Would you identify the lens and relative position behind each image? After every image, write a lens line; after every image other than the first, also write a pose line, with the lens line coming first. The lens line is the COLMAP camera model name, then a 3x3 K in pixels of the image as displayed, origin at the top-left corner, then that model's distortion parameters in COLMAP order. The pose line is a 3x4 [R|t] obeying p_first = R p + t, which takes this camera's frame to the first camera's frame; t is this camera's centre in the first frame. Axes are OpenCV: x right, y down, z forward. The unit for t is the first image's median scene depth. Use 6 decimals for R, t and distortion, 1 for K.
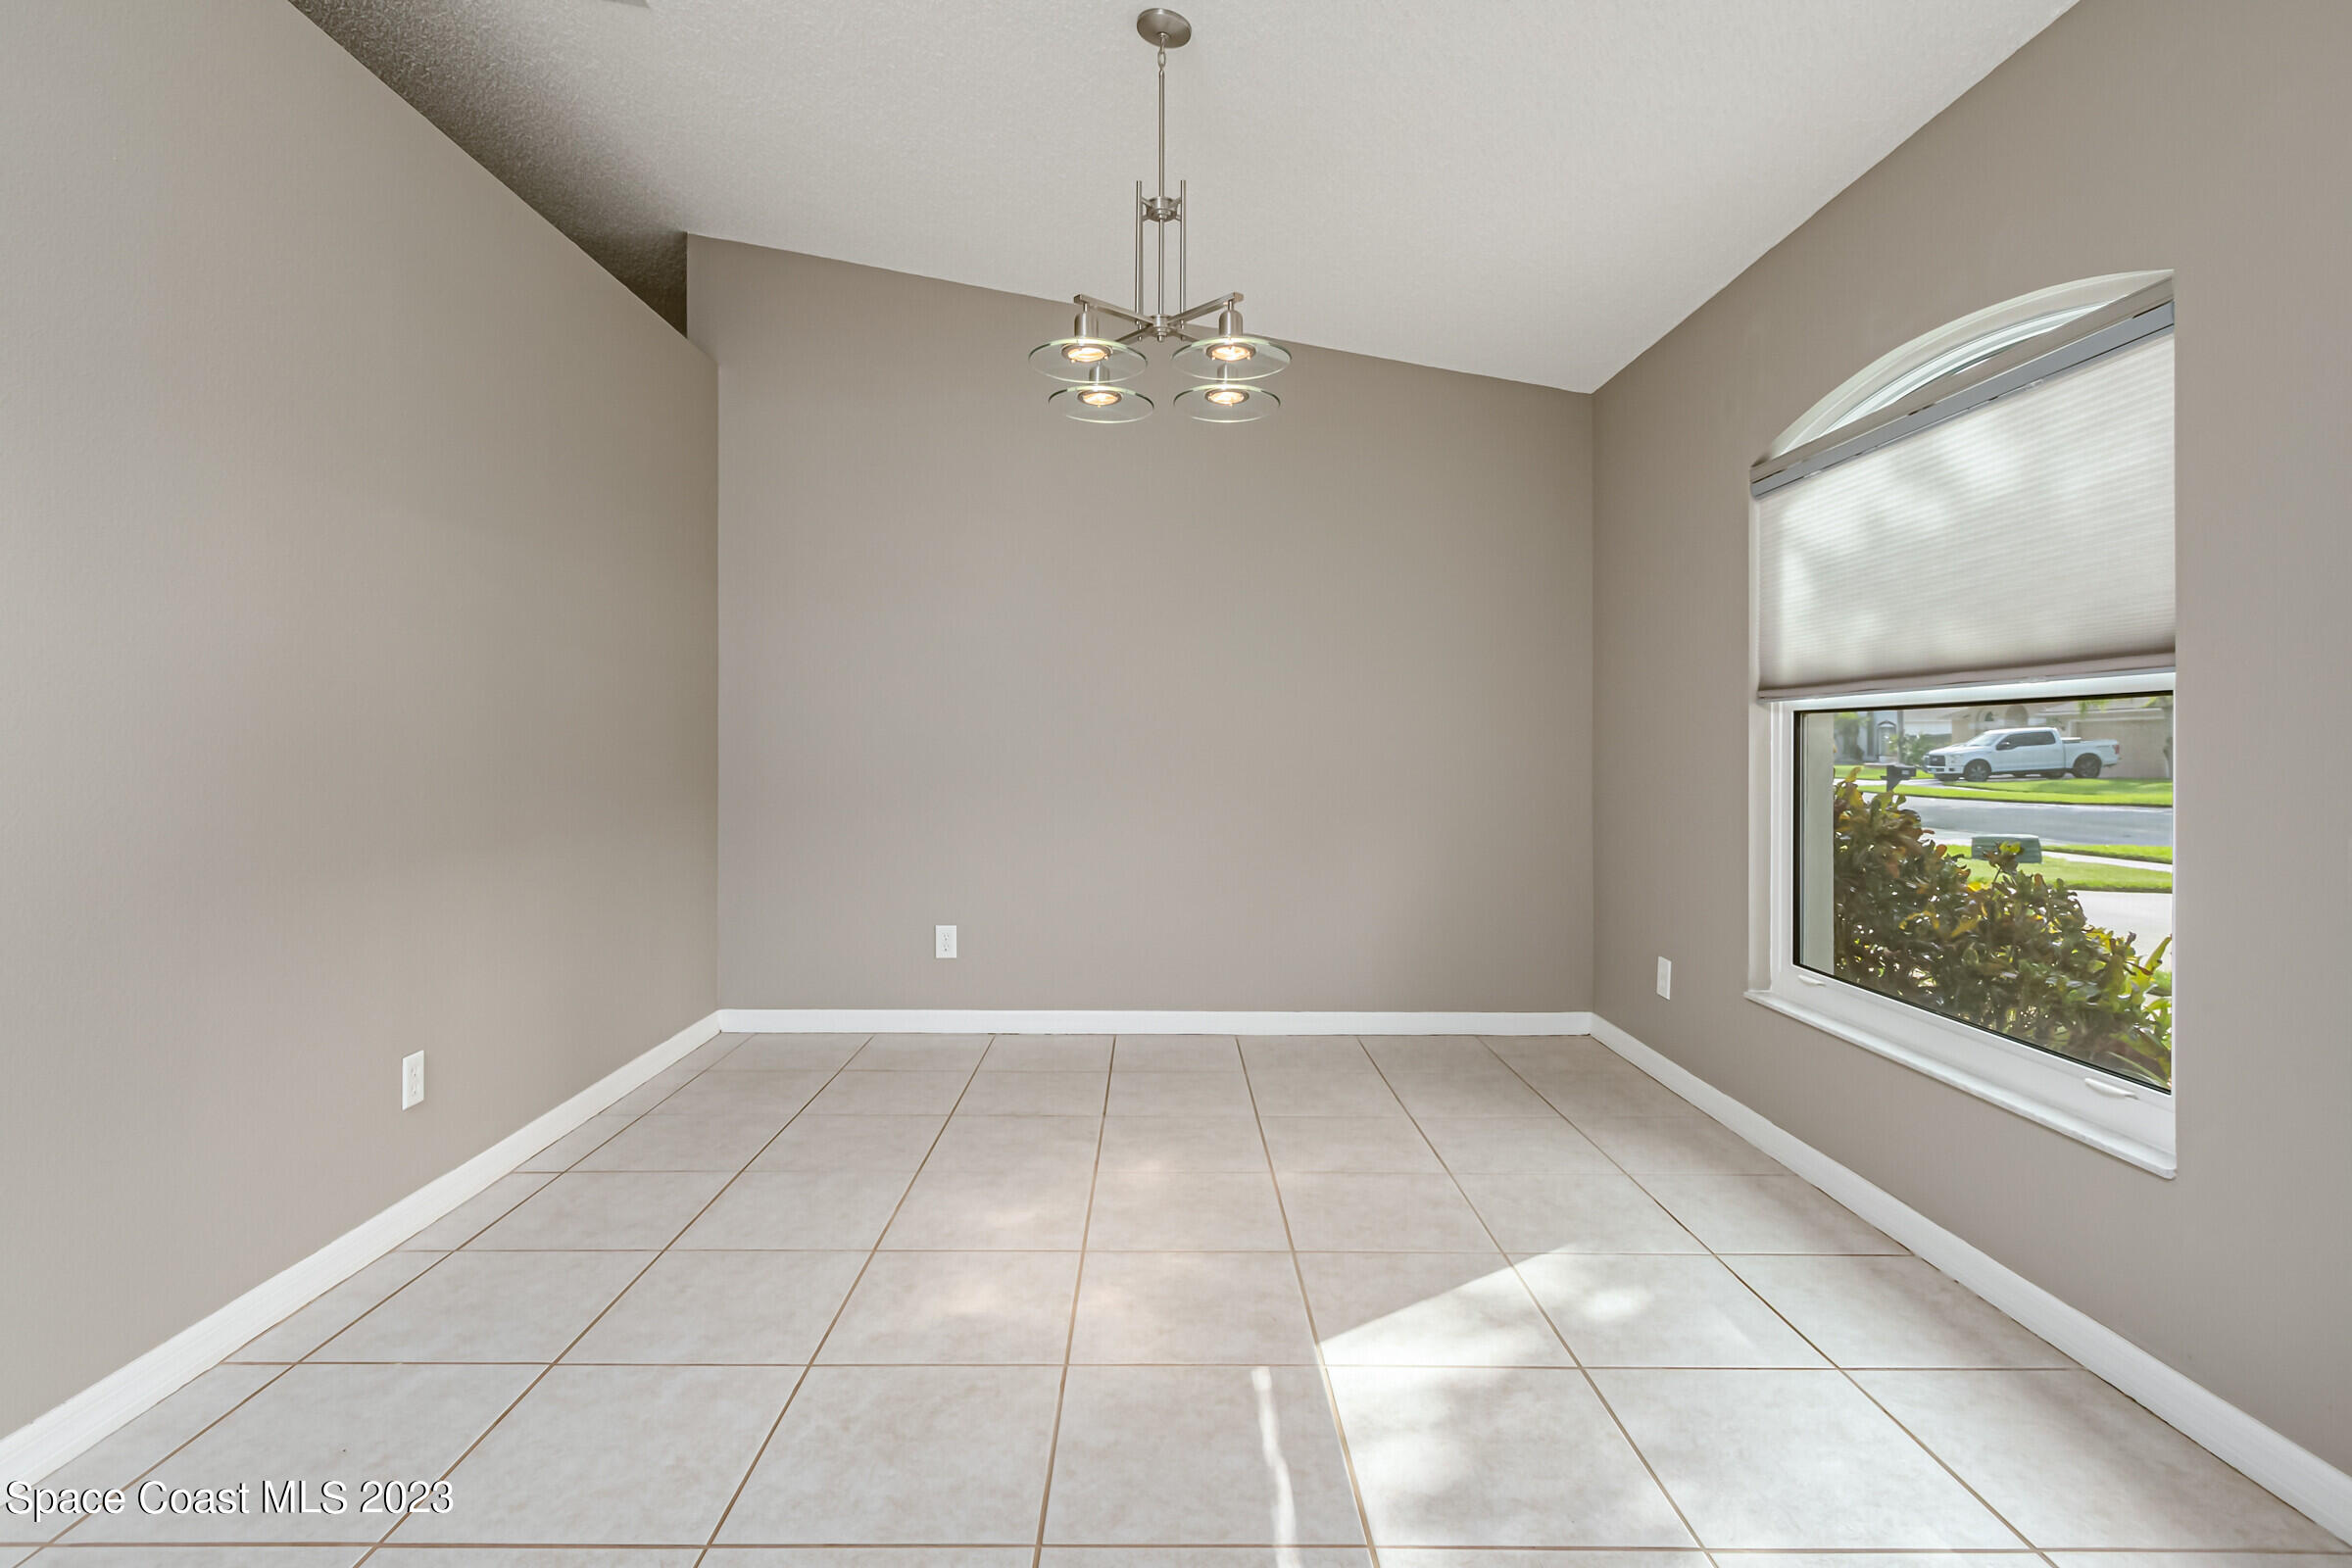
lens RADIAL K [[1130.3, 0, 1151.8], [0, 1130.3, 746.5], [0, 0, 1]] dist [0.001886, 0.000372]
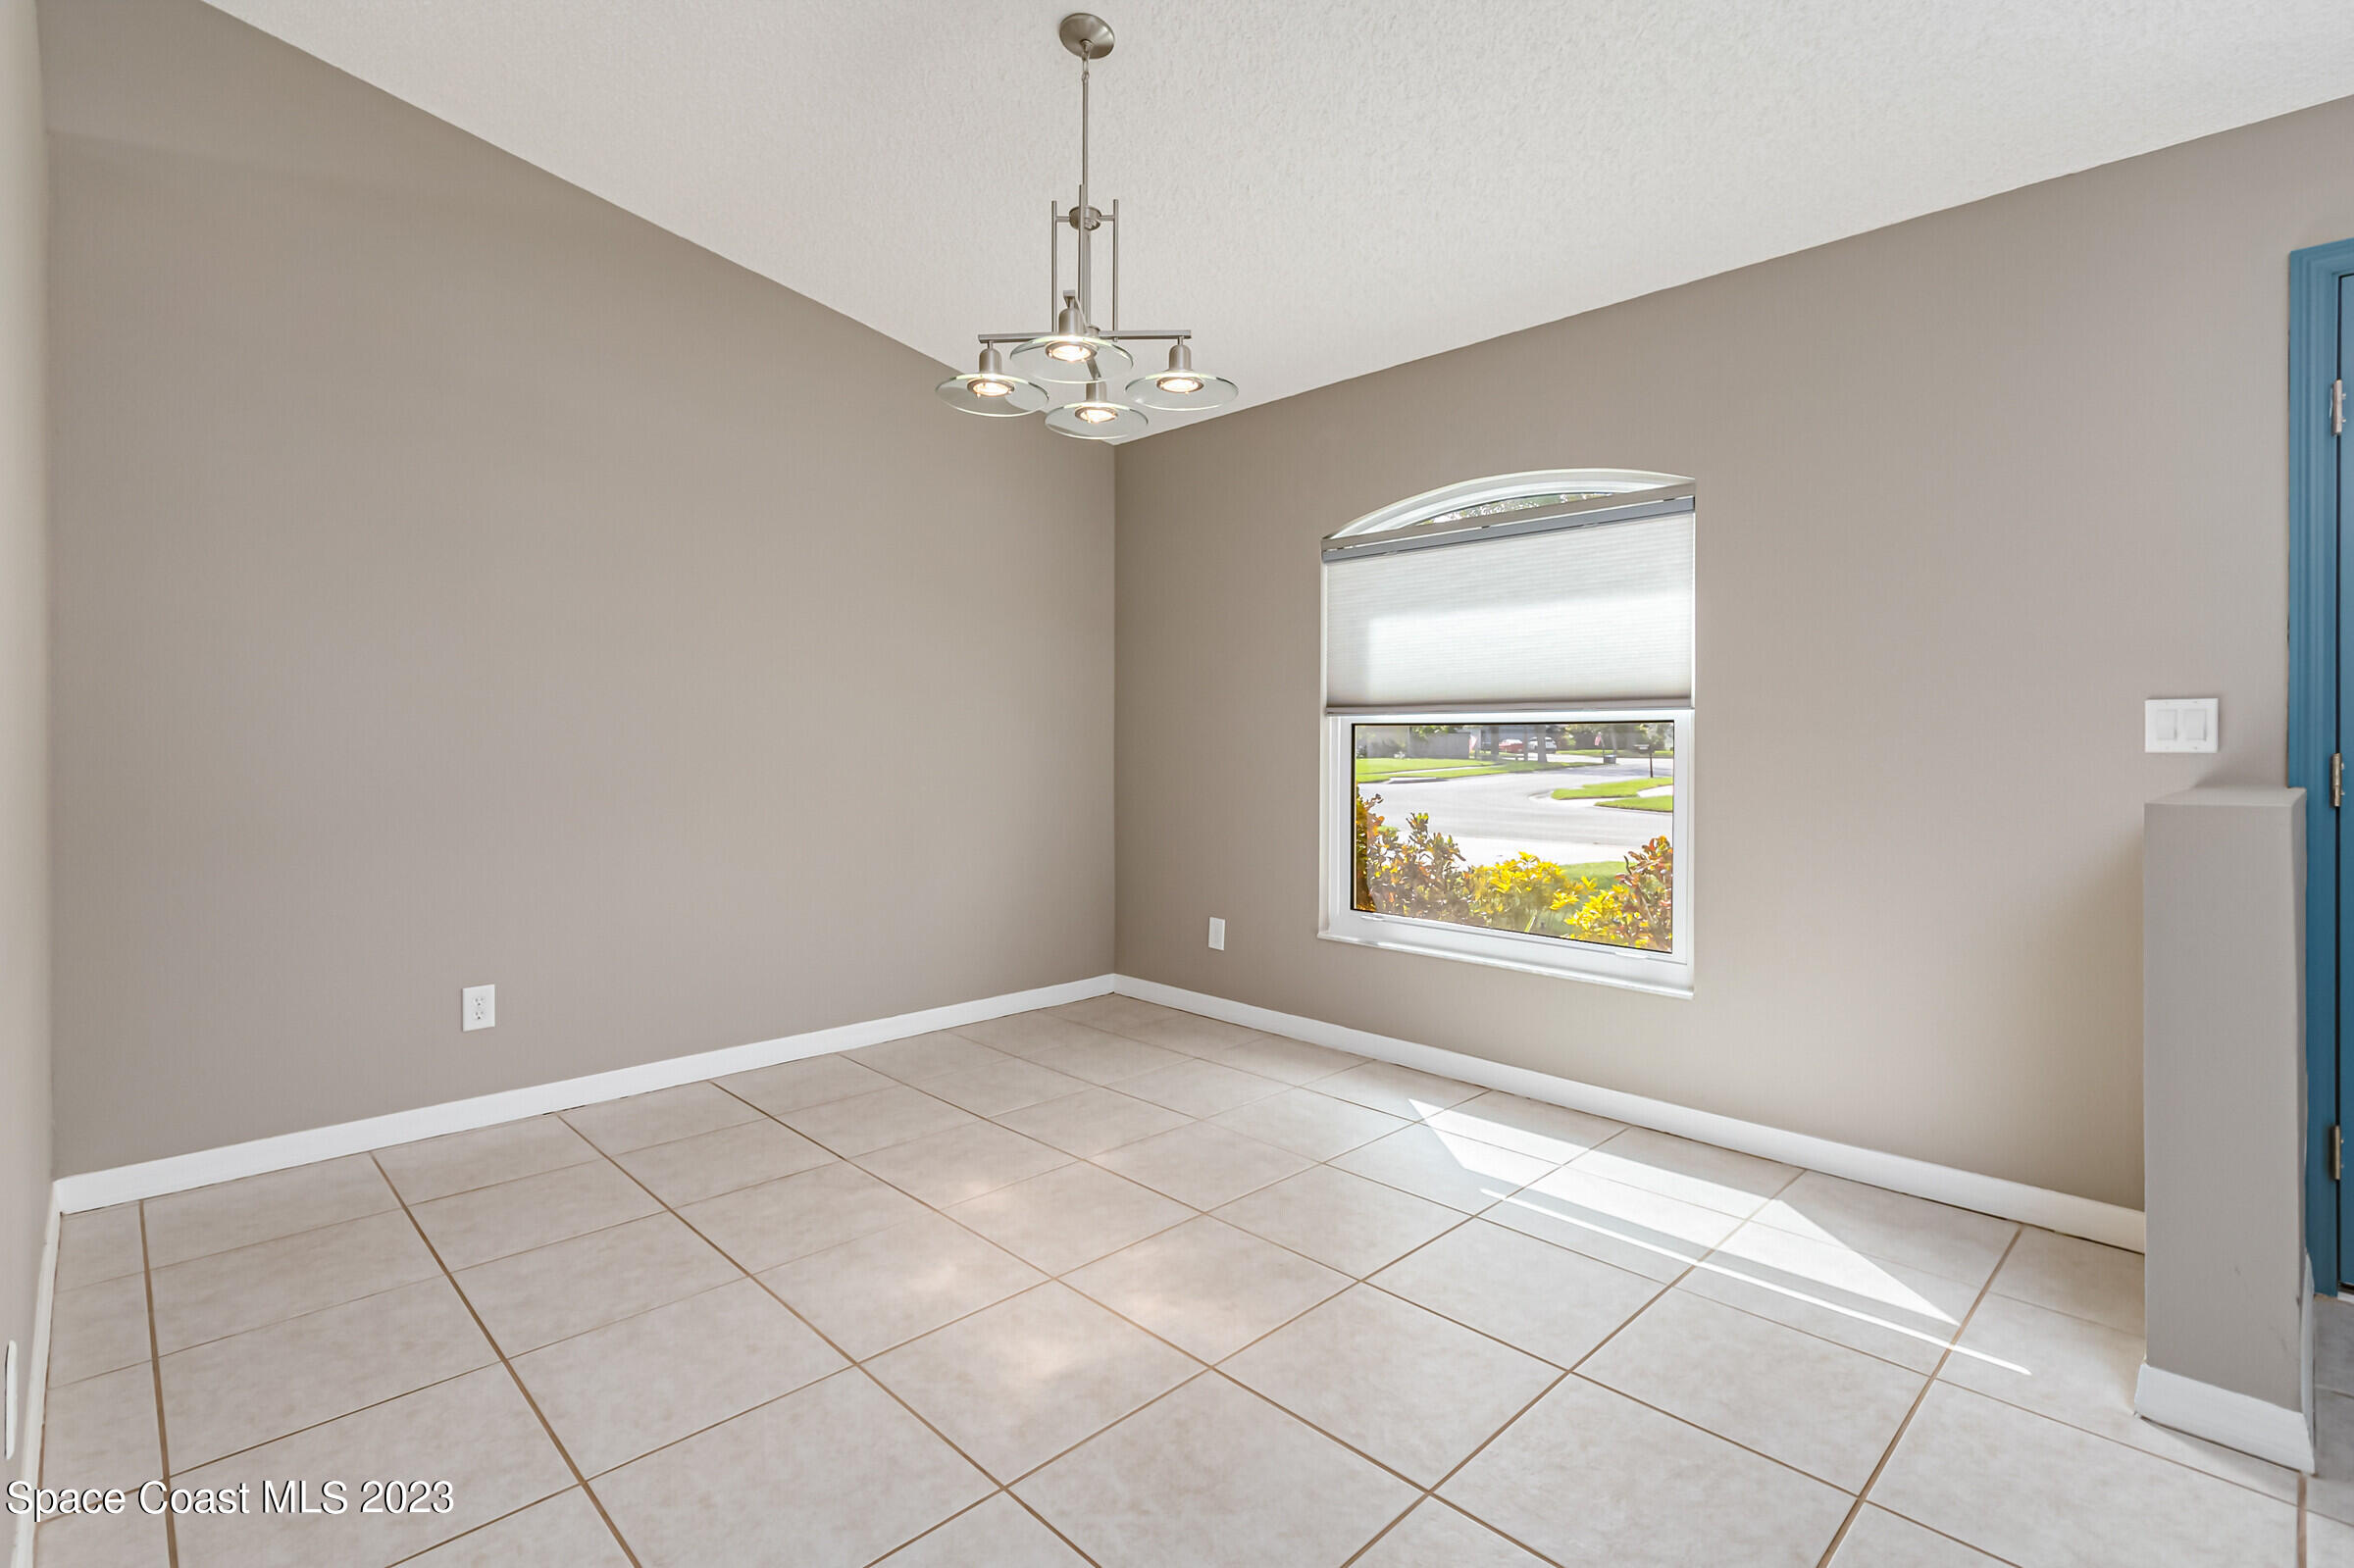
lens RADIAL K [[1096.0, 0, 1160.6], [0, 1096.0, 748.6], [0, 0, 1]] dist [0.002620, 0.000088]
pose [[0.716726, -0.005909, 0.697330, -0.509087], [-0.001264, 0.999951, 0.009772, -0.013249], [-0.697354, -0.007885, 0.716684, 0.209657]]
